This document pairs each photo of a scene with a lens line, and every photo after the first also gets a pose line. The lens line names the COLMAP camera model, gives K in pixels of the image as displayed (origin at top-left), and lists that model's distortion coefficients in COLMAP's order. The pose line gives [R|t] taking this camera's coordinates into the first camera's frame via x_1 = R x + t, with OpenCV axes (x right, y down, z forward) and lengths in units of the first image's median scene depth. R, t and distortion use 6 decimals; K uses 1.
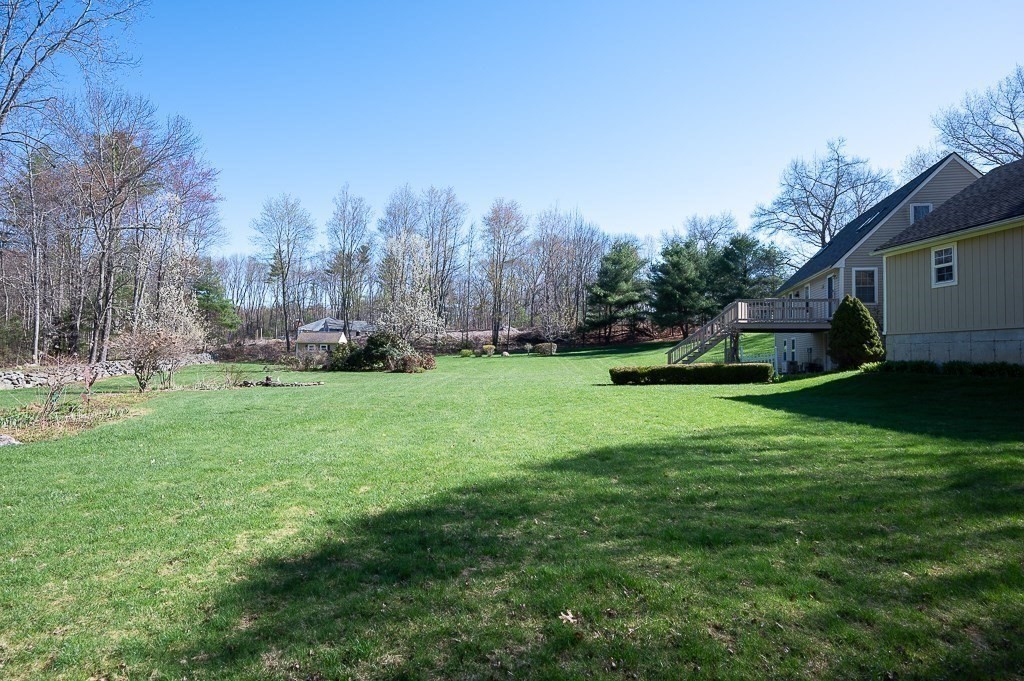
lens RADIAL K [[567.6, 0, 519.7], [0, 567.6, 339.7], [0, 0, 1]] dist [0.000468, -0.004486]
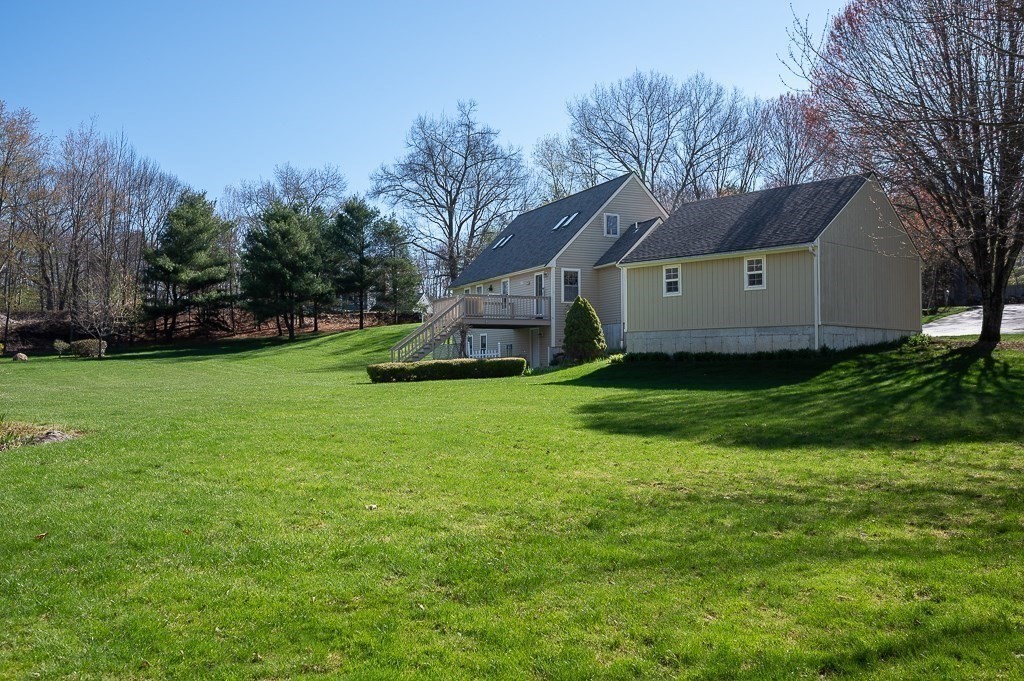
lens RADIAL K [[878.9, 0, 513.4], [0, 878.9, 331.8], [0, 0, 1]] dist [-0.009867, 0.020787]
pose [[0.798626, 0.008231, 0.601771, -0.171787], [-0.005248, 0.999964, -0.006714, 0.001255], [-0.601804, 0.002204, 0.798641, -0.092197]]
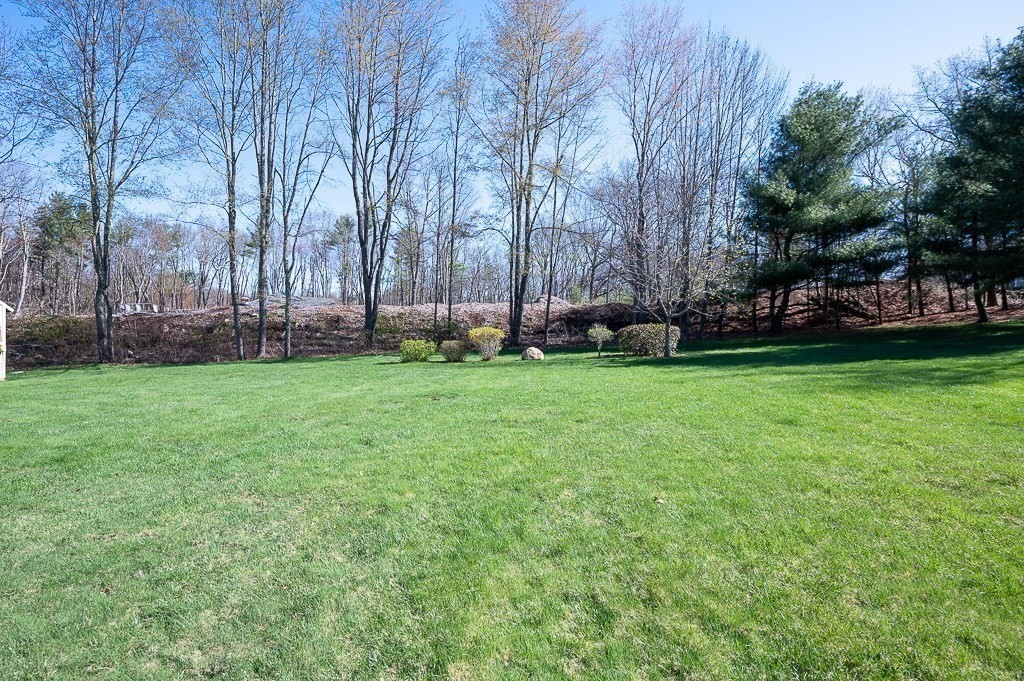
lens RADIAL K [[567.6, 0, 510.0], [0, 567.6, 333.7], [0, 0, 1]] dist [0.000468, -0.004486]
pose [[0.995166, 0.008881, -0.097807, -0.005454], [-0.009132, 0.999956, -0.002121, 0.013447], [0.097784, 0.003004, 0.995203, 0.646959]]
